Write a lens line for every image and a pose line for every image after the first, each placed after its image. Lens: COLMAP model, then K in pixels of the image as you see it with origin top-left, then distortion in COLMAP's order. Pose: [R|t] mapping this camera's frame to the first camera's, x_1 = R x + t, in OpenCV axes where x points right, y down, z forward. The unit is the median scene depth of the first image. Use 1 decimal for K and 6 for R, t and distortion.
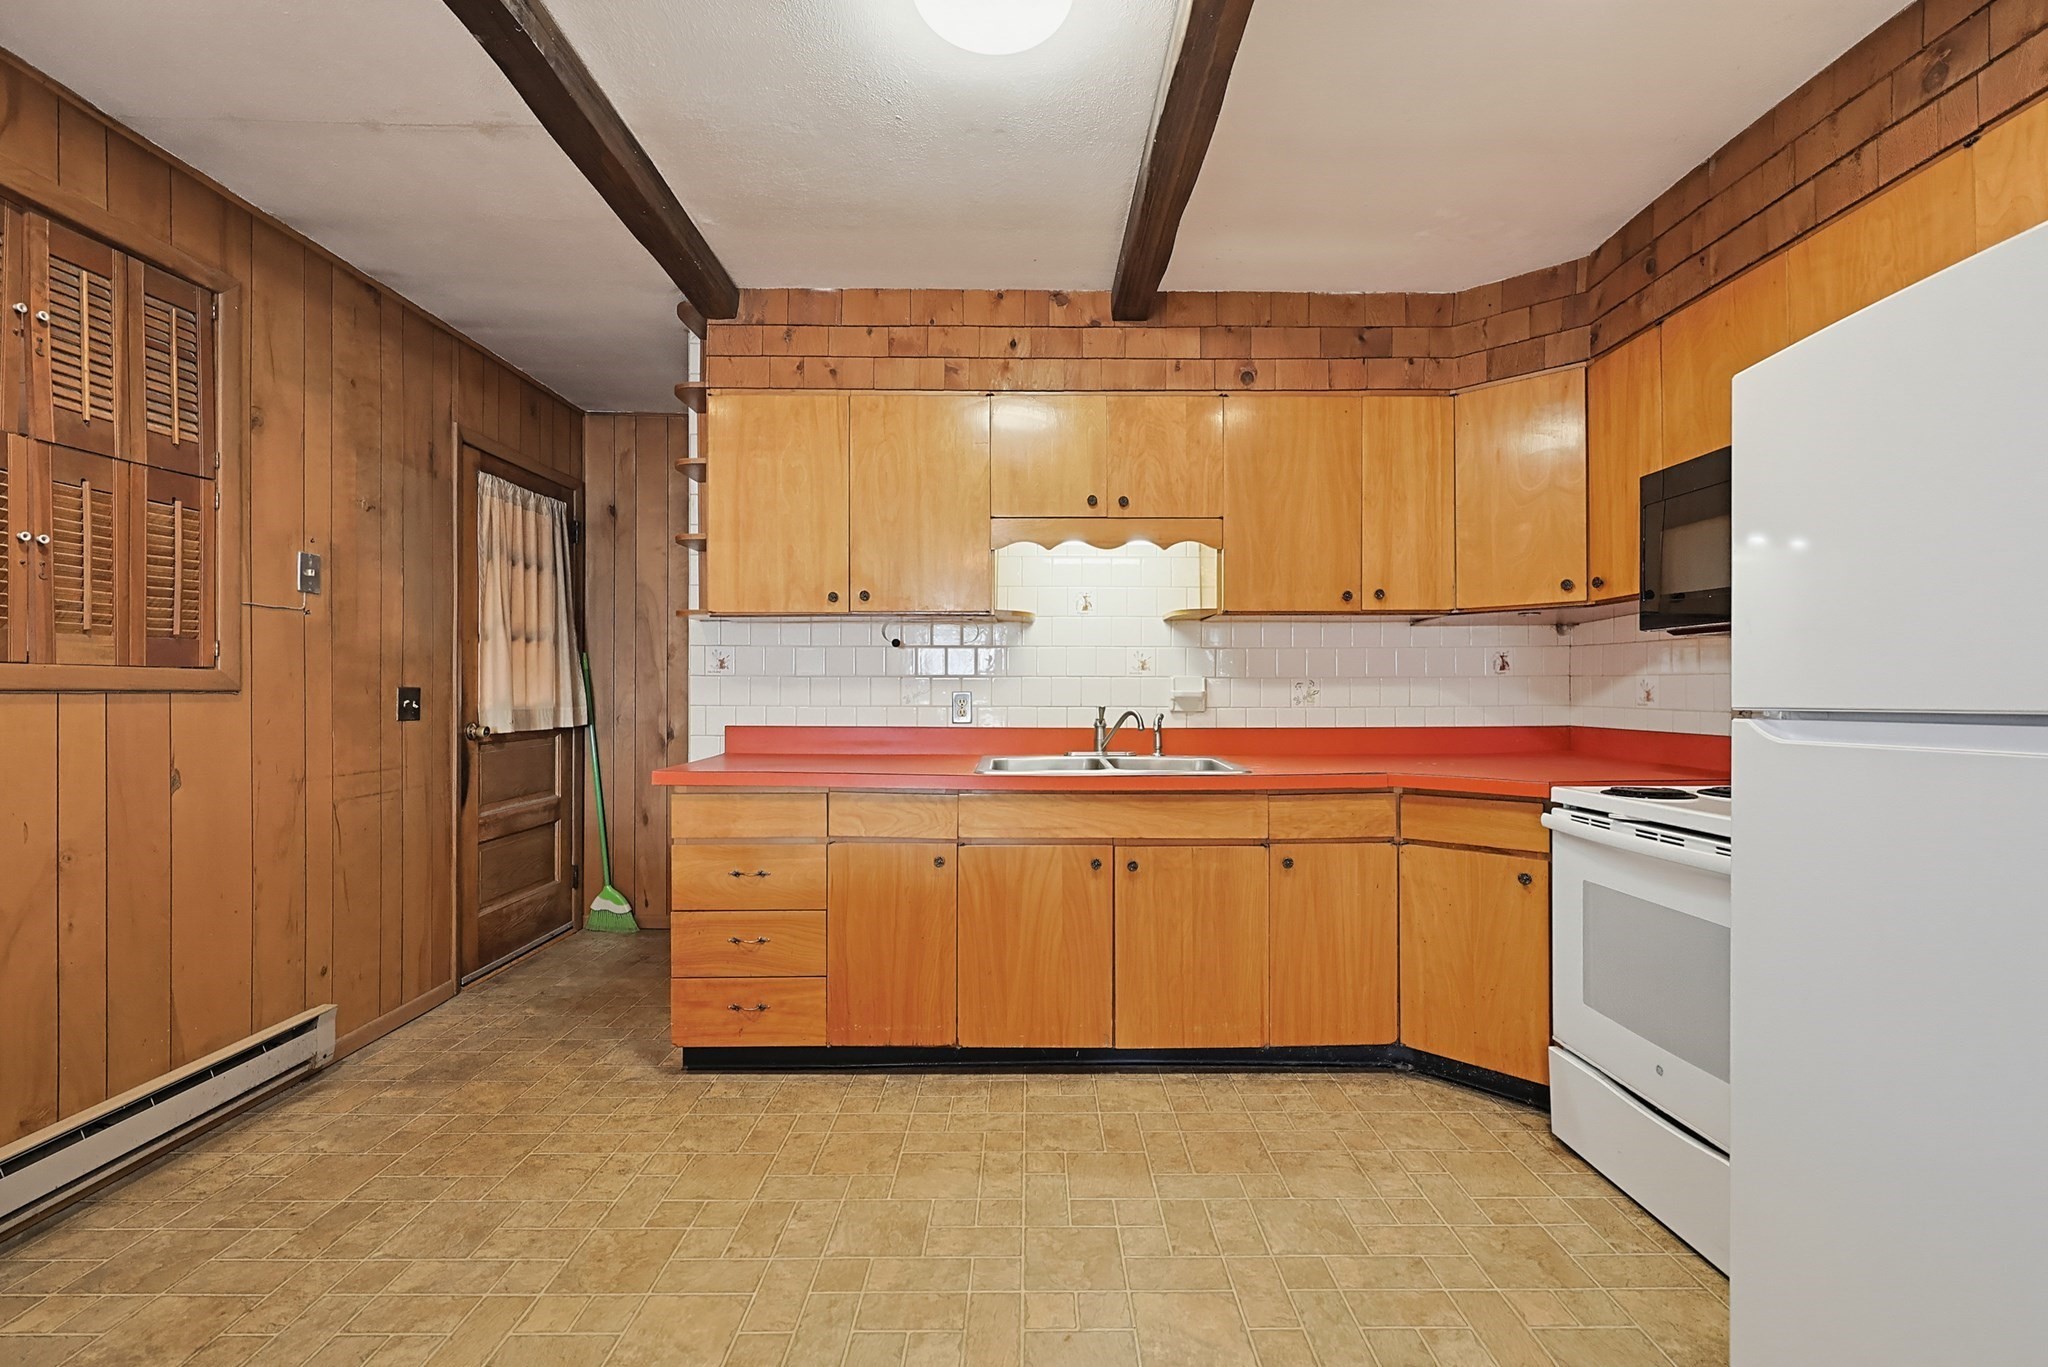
lens RADIAL K [[881.6, 0, 1035.3], [0, 881.6, 688.7], [0, 0, 1]] dist [-0.000504, 0.000095]
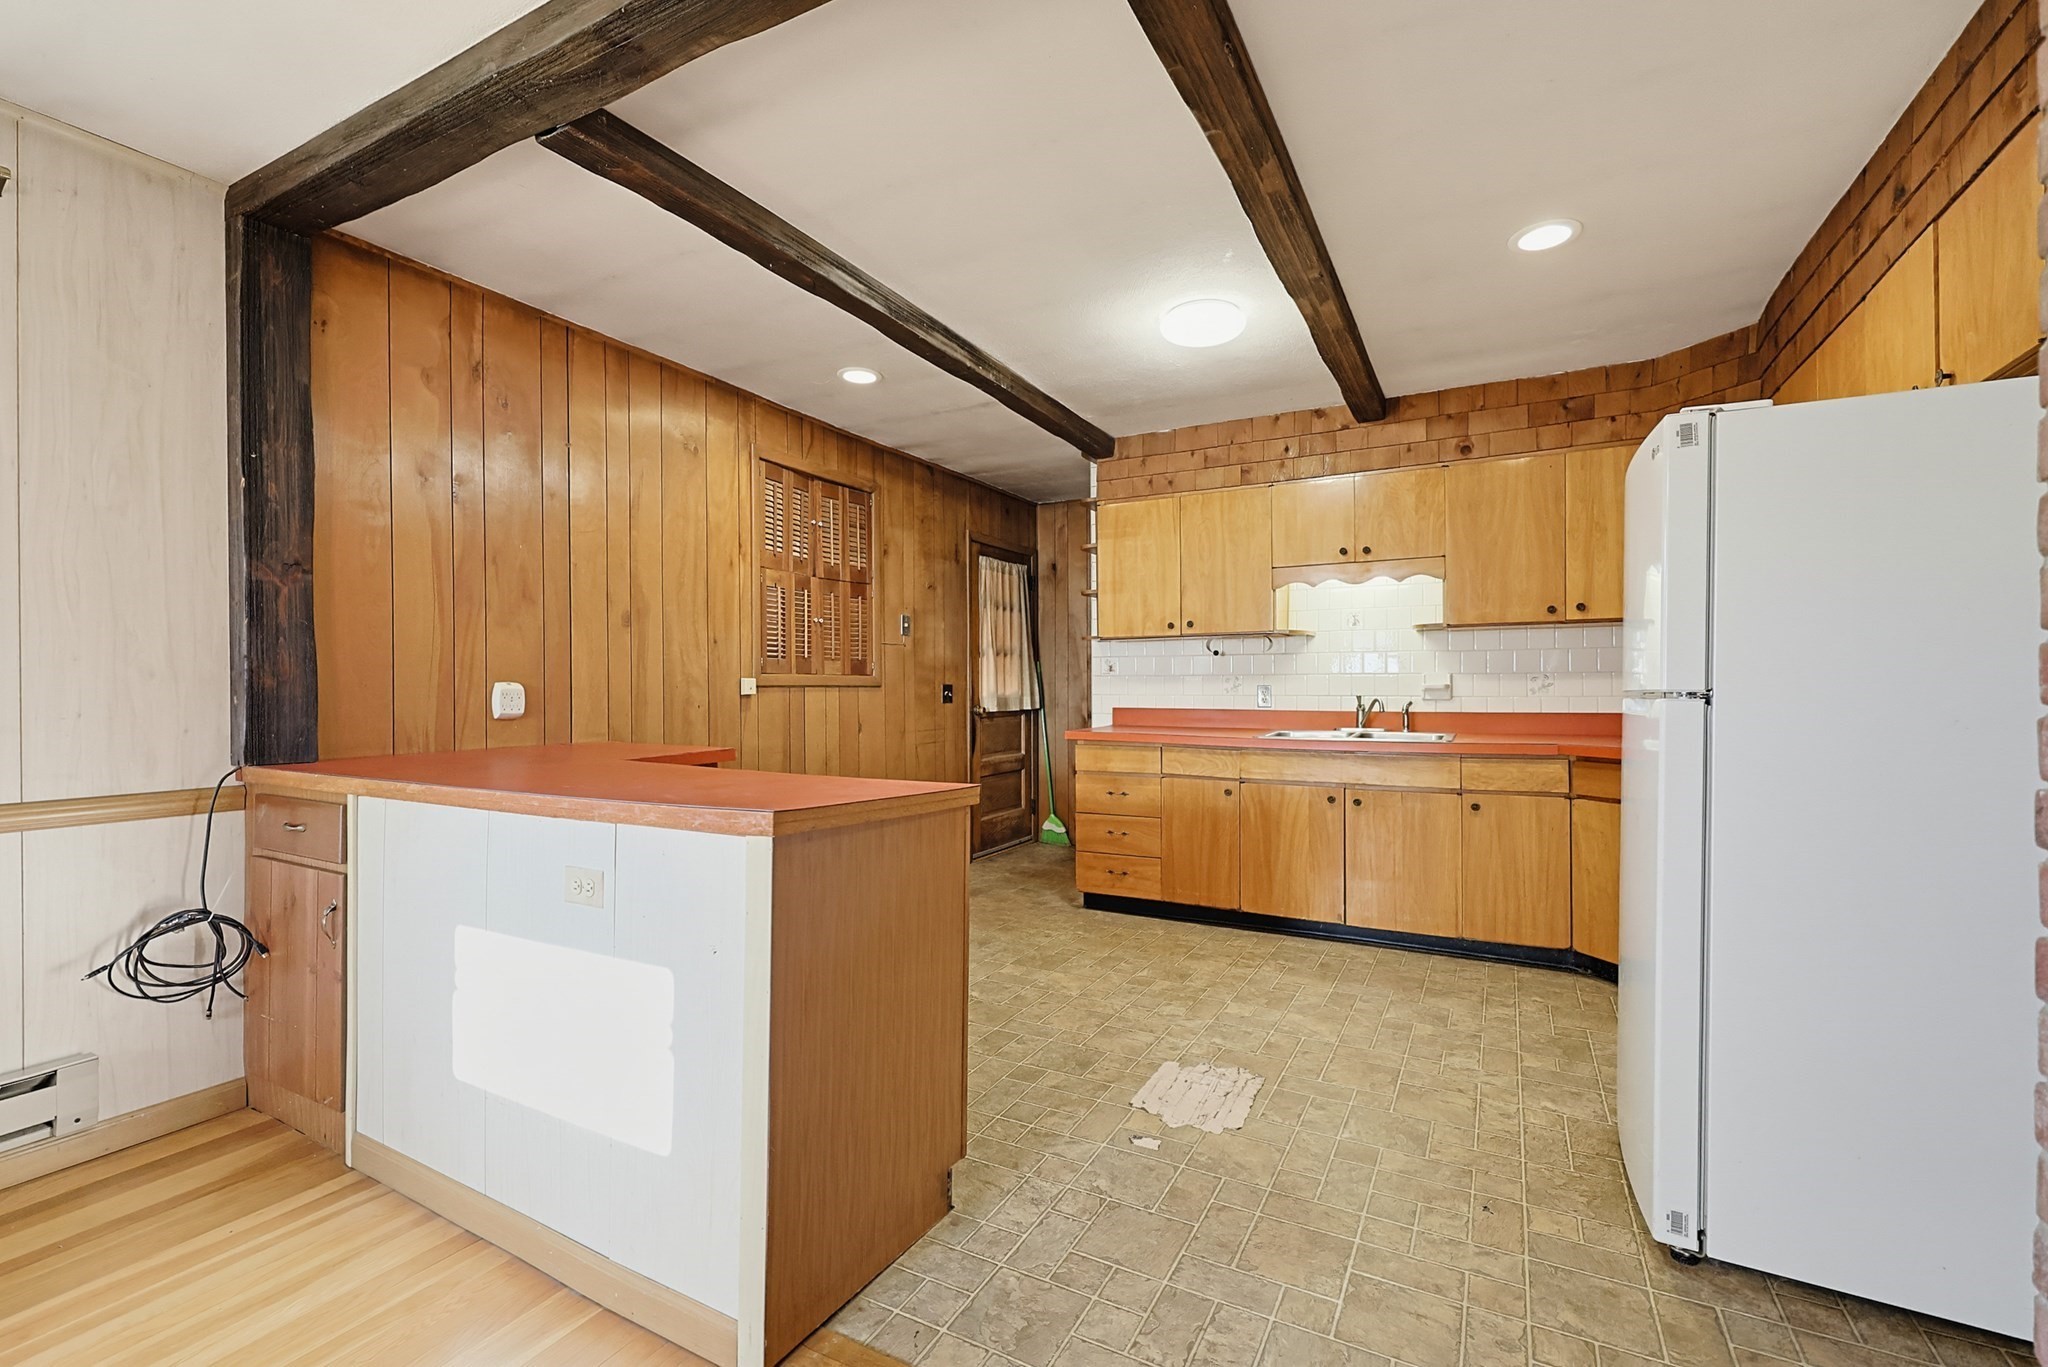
lens RADIAL K [[875.2, 0, 1024.5], [0, 875.2, 691.8], [0, 0, 1]] dist [-0.000002, 0.000031]
pose [[0.873582, -0.001266, -0.486676, 0.309689], [0.005505, 0.999958, 0.007280, 0.001715], [0.486646, -0.009039, 0.873552, -0.506254]]
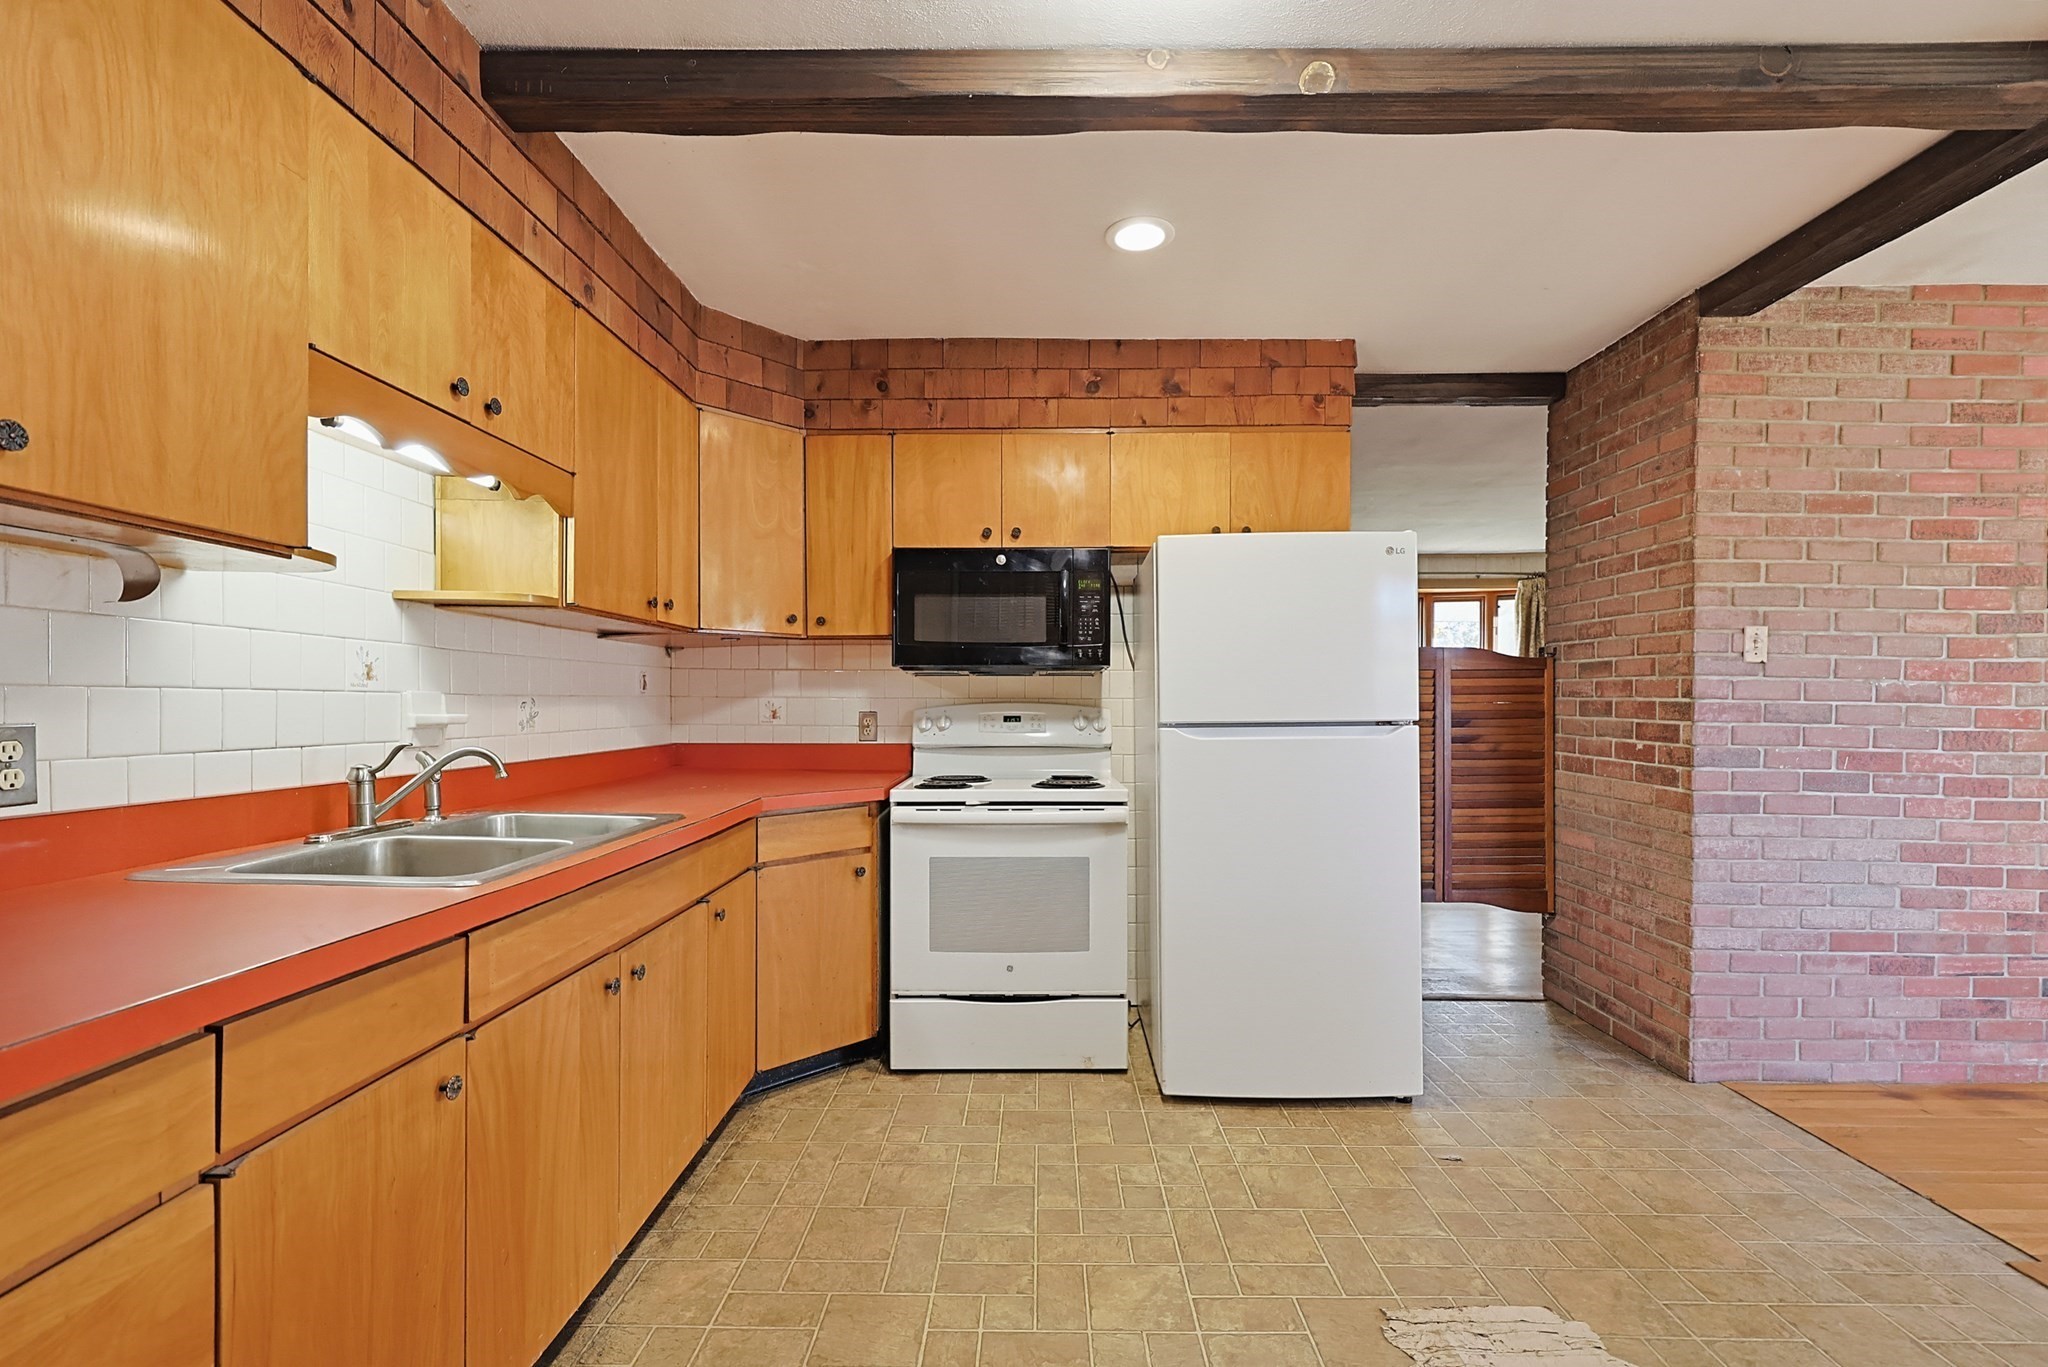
lens RADIAL K [[894.6, 0, 1024.7], [0, 894.6, 718.3], [0, 0, 1]] dist [-0.001153, -0.000083]
pose [[0.024841, -0.016564, 0.999554, -0.524663], [-0.002811, 0.999858, 0.016639, -0.007865], [-0.999687, -0.003224, 0.024791, 0.628043]]
